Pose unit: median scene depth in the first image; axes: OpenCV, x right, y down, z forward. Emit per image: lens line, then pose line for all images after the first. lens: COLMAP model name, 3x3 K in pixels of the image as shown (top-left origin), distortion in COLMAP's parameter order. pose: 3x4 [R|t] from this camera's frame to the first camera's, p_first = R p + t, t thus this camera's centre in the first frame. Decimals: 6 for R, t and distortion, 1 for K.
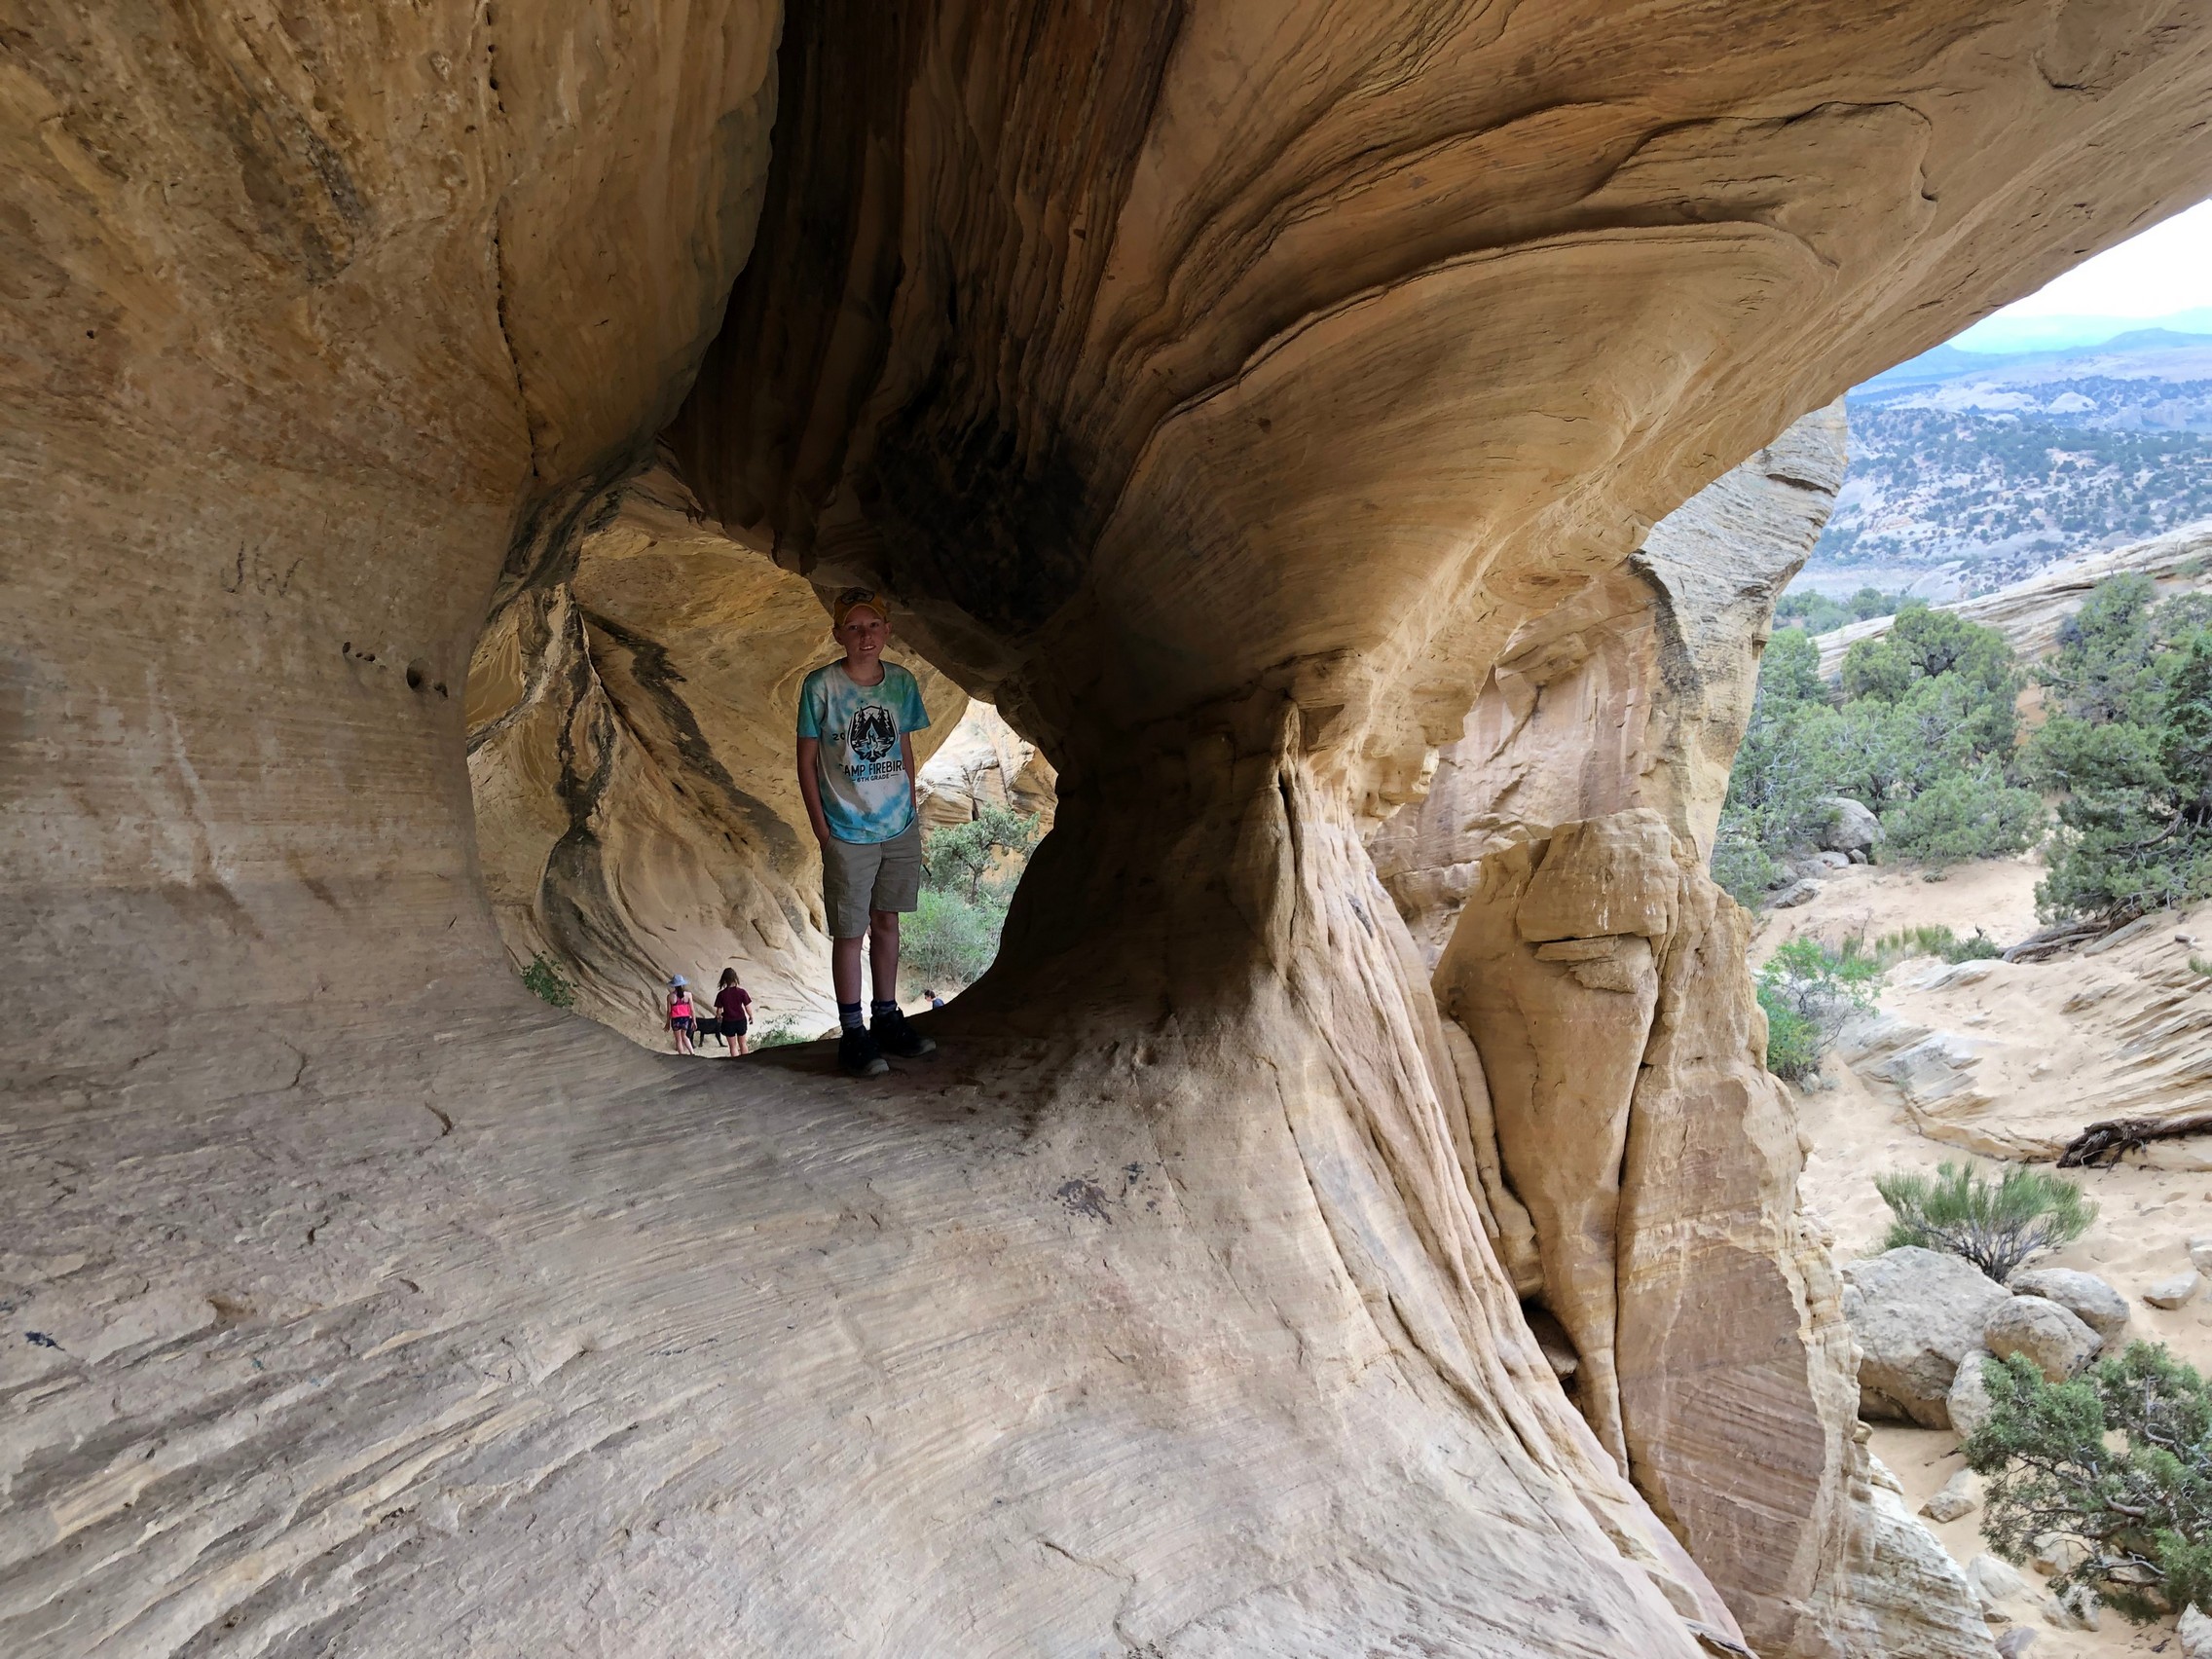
lens RADIAL K [[1788.5, 0, 1082.5], [0, 1788.5, 814.9], [0, 0, 1]] dist [0.027406, -0.020621]
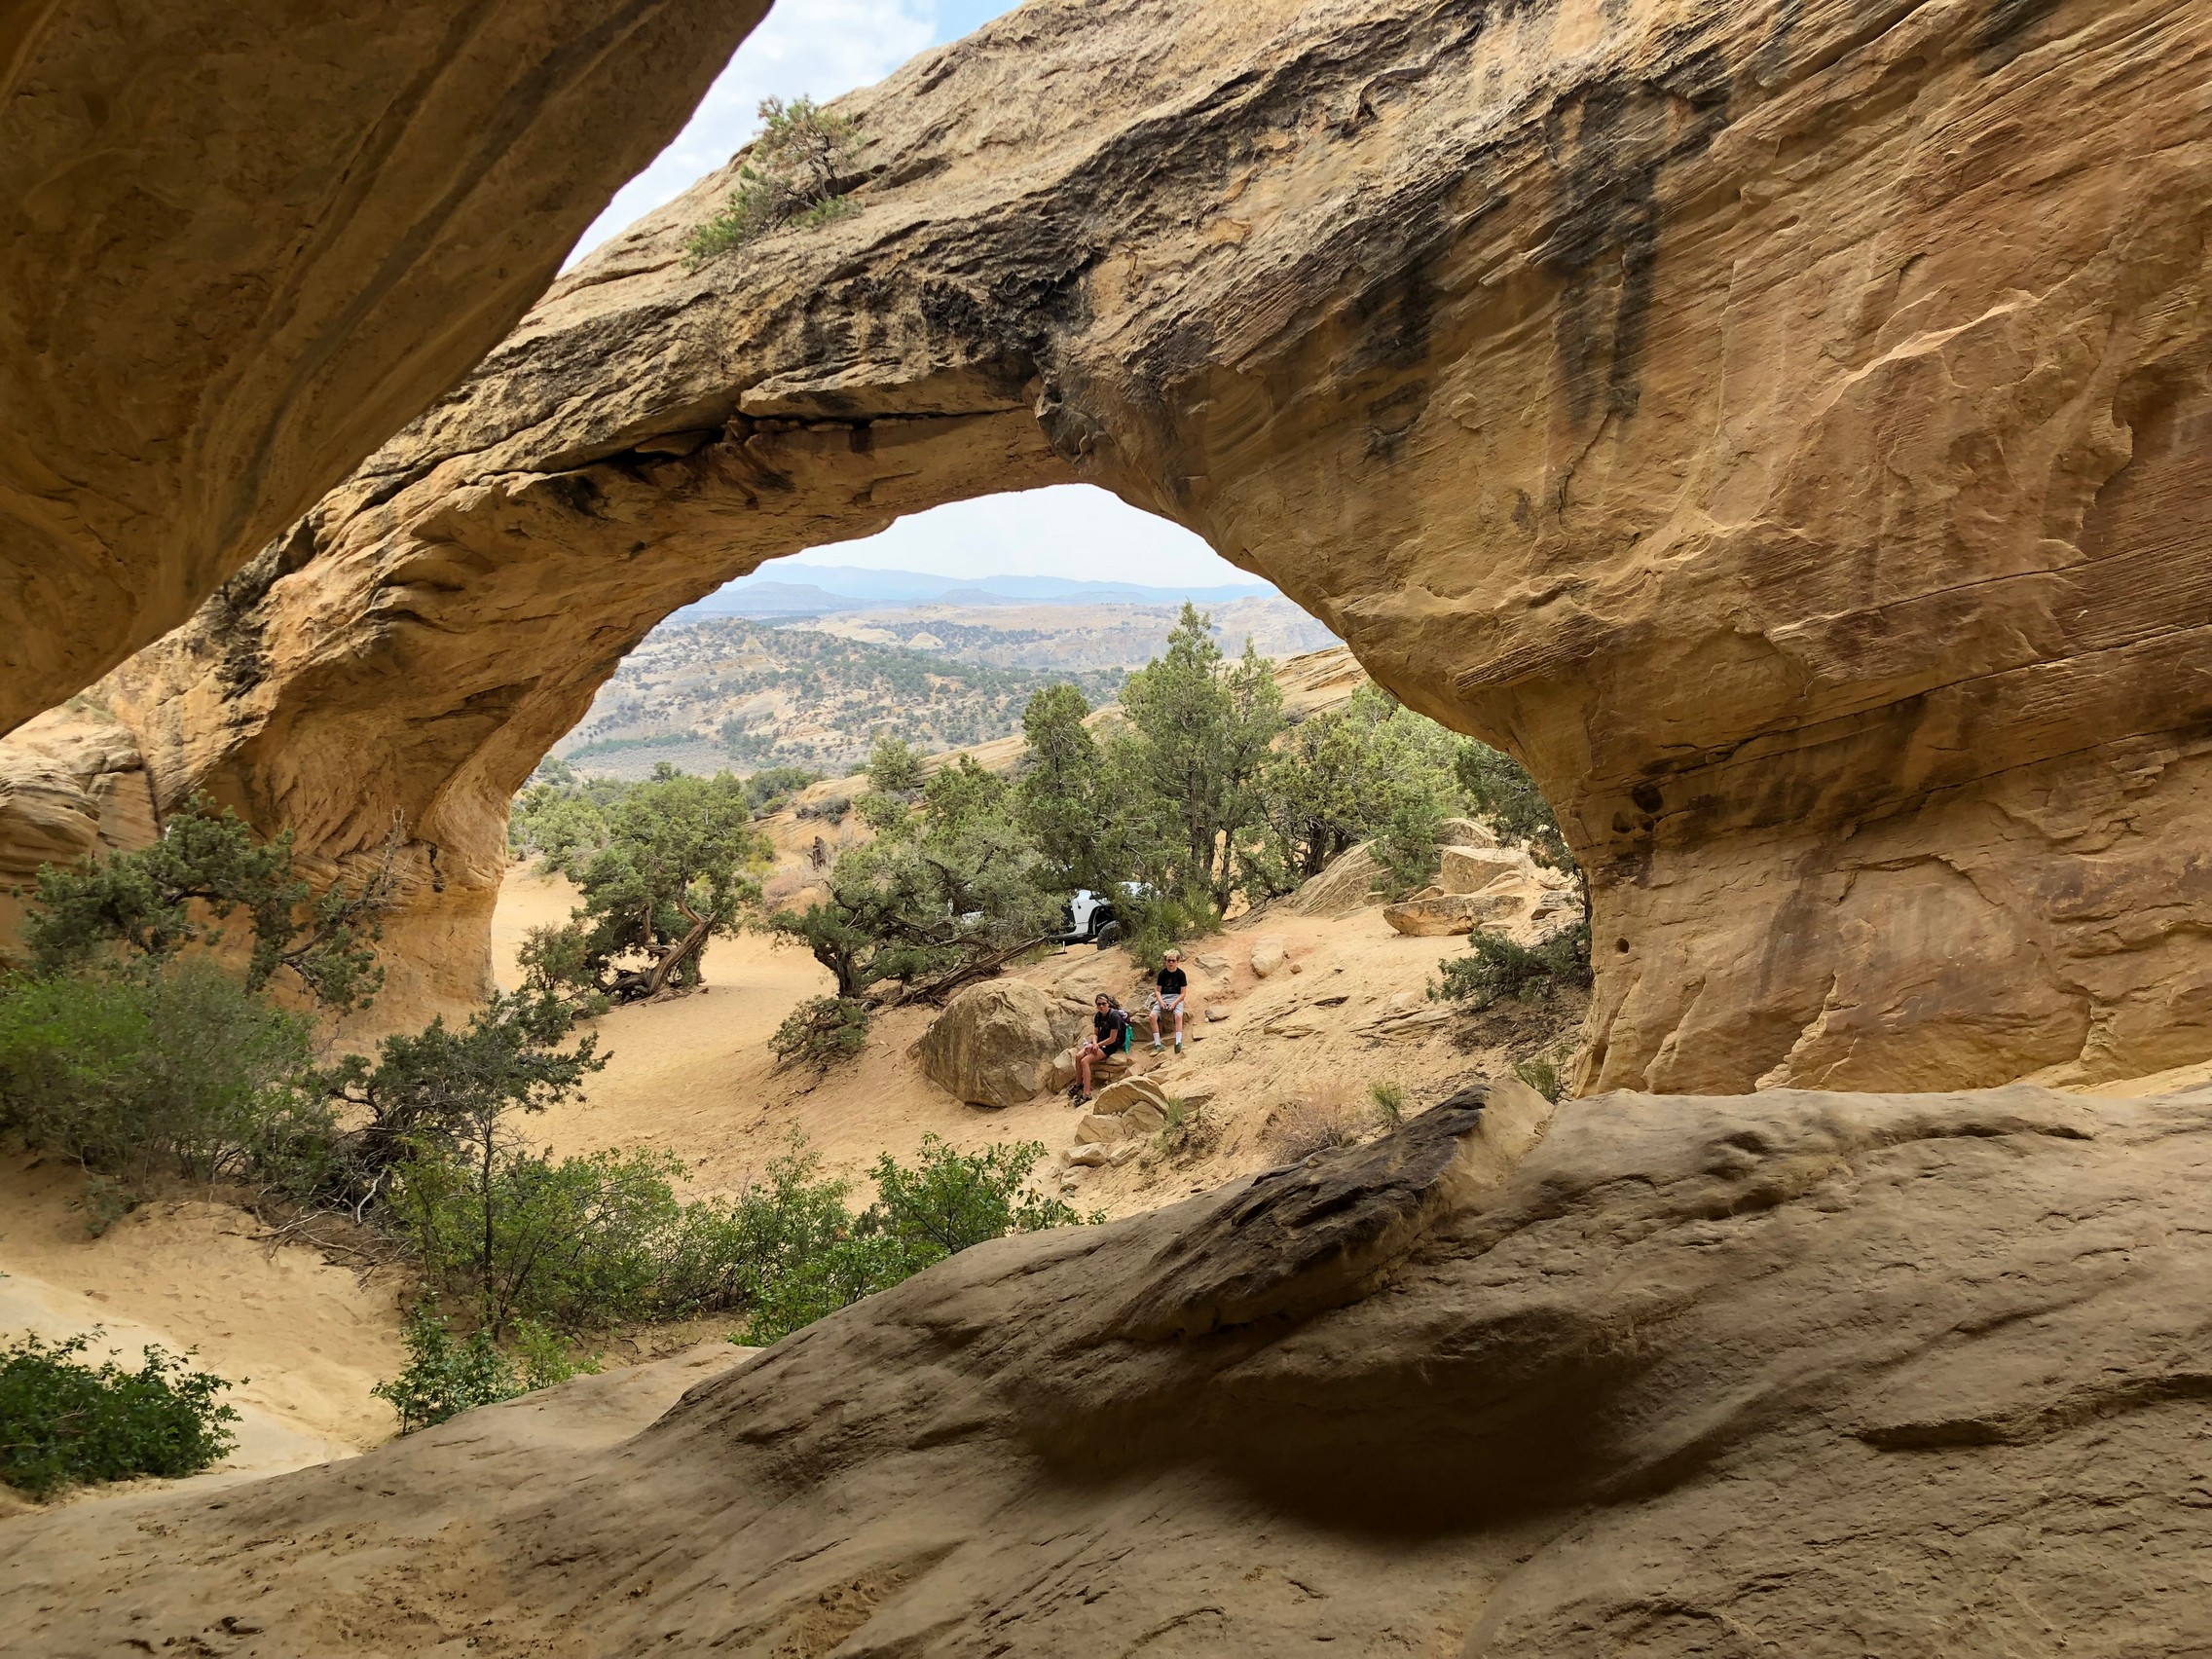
lens RADIAL K [[1788.5, 0, 1095.7], [0, 1788.5, 844.5], [0, 0, 1]] dist [0.027406, -0.020621]
pose [[0.825604, 0.005709, 0.564221, -0.271375], [0.050635, 0.995165, -0.084162, 0.123612], [-0.561973, 0.098054, 0.821323, 1.065752]]
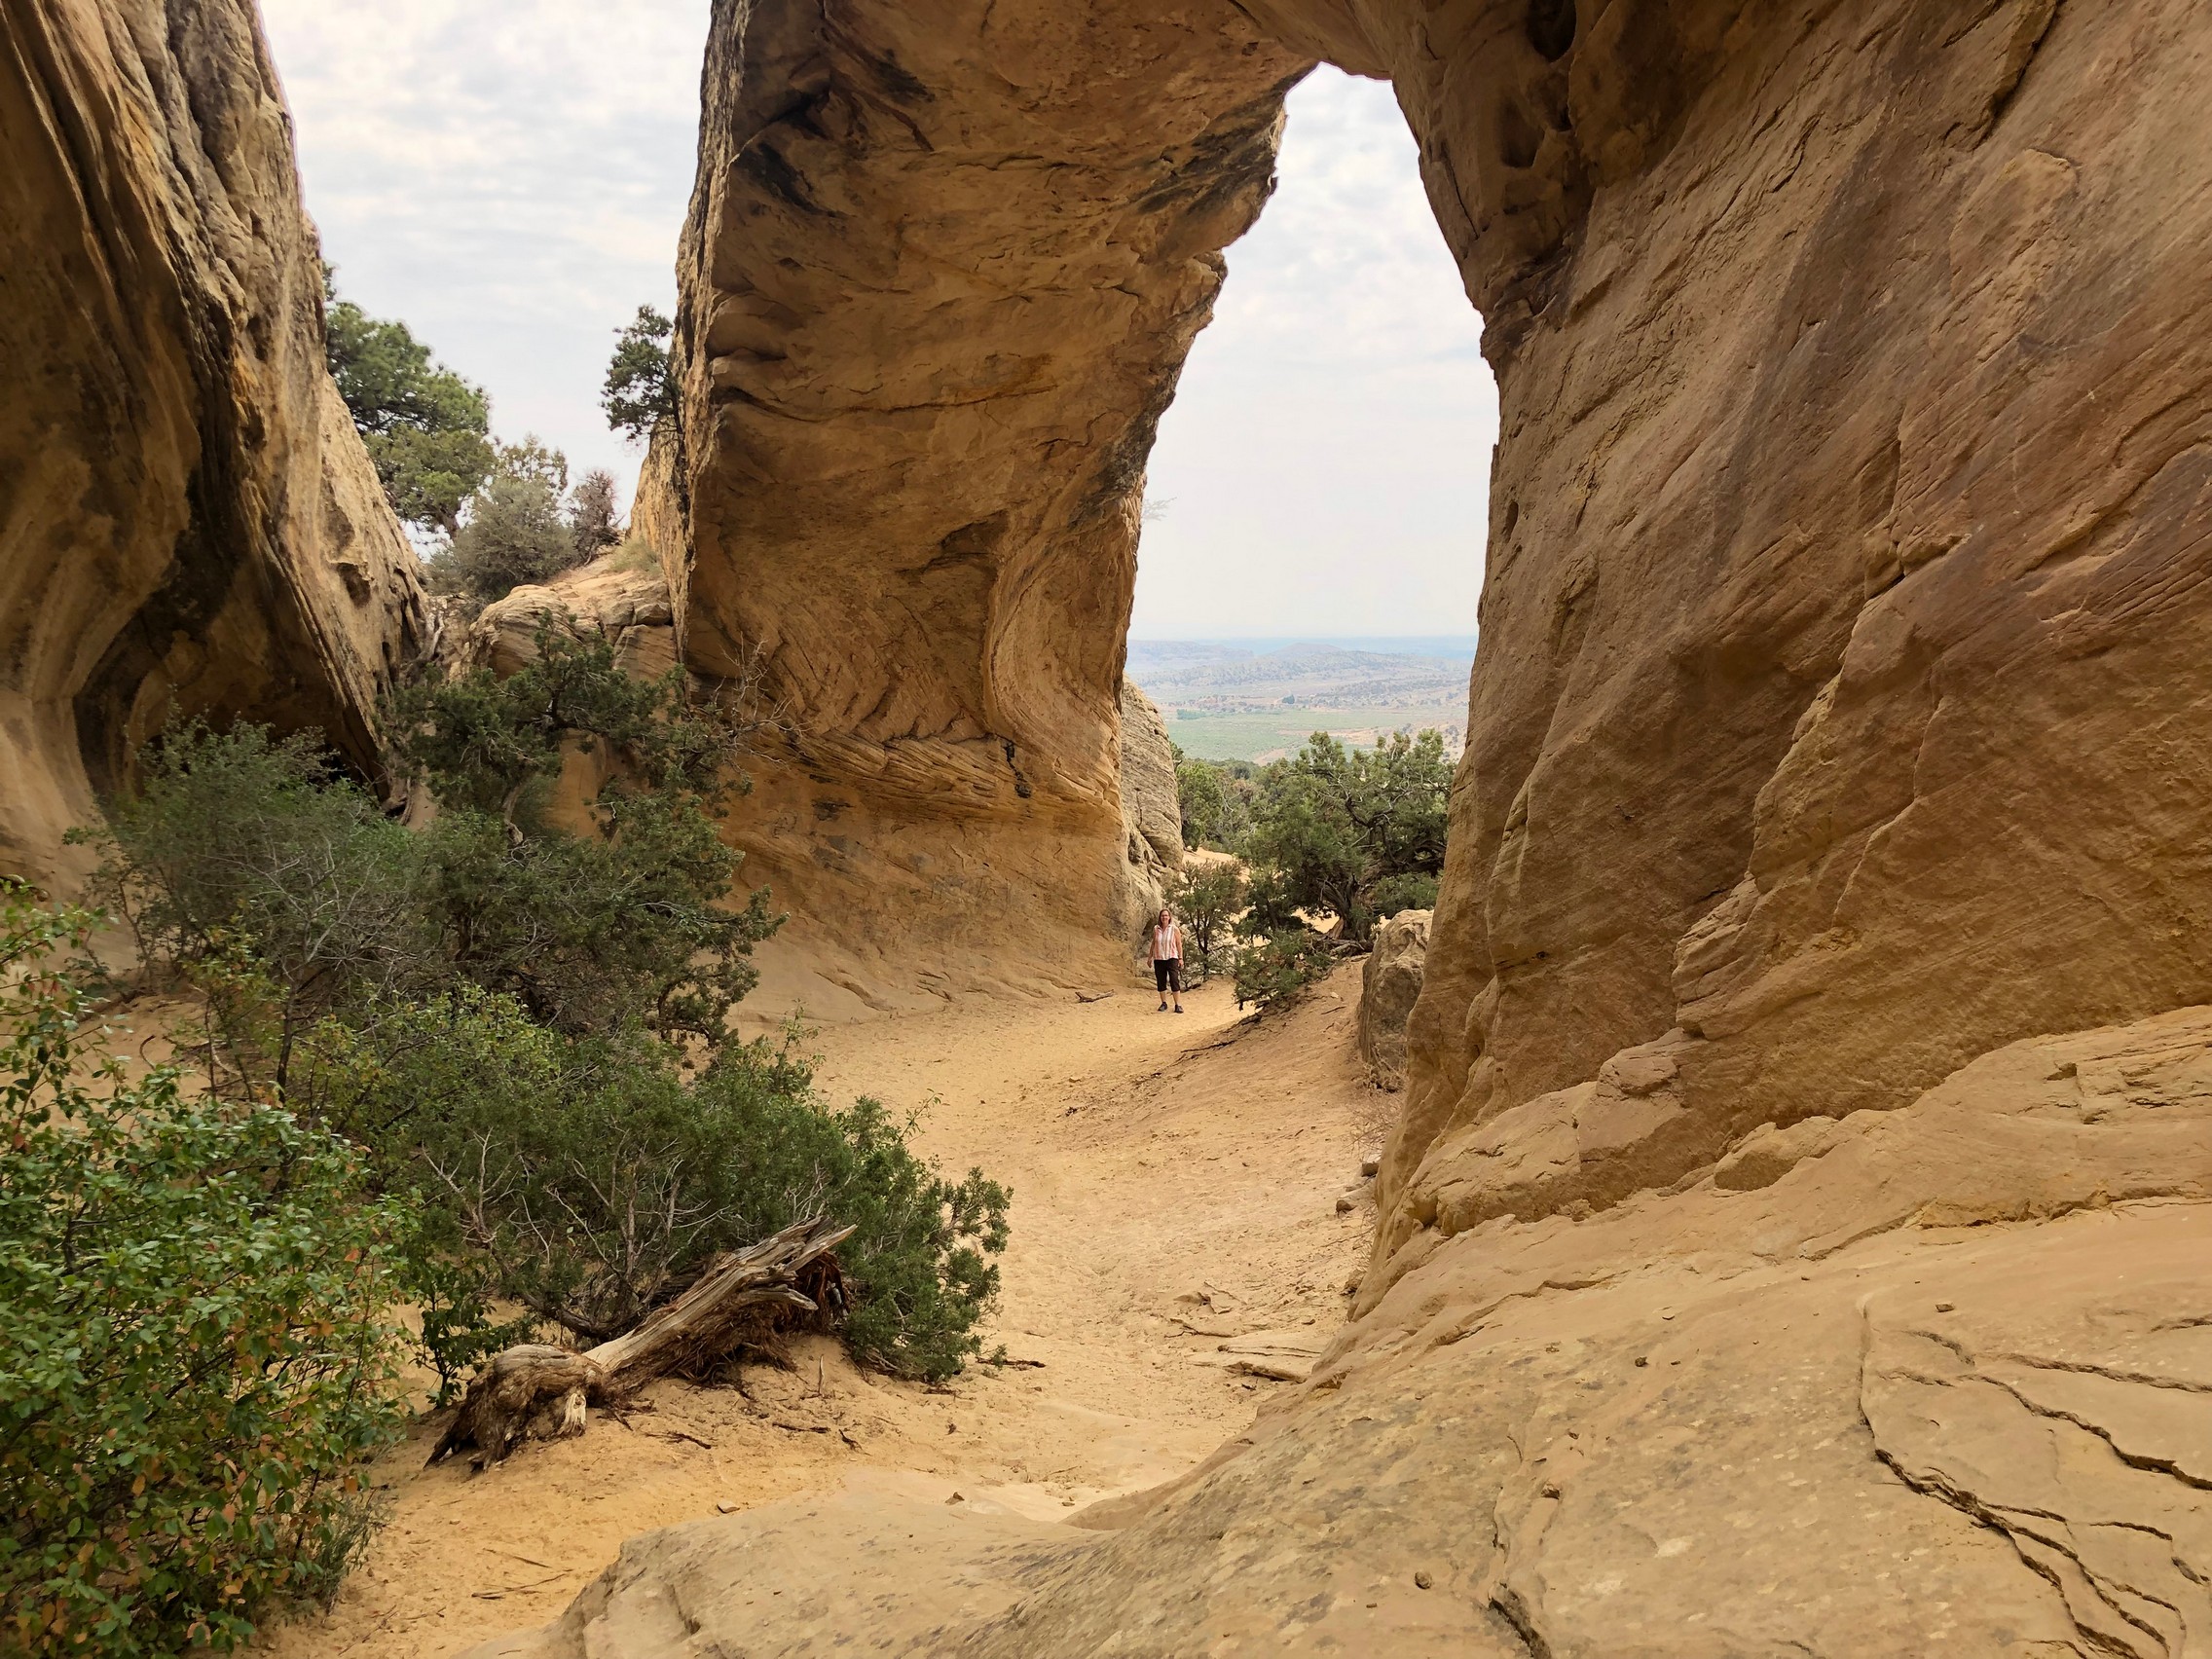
lens RADIAL K [[1788.5, 0, 1136.4], [0, 1788.5, 834.3], [0, 0, 1]] dist [0.027406, -0.020621]
pose [[0.996003, 0.088645, 0.010920, 0.190482], [-0.086899, 0.990038, -0.110784, 0.175543], [-0.020632, 0.109393, 0.993784, 1.283667]]
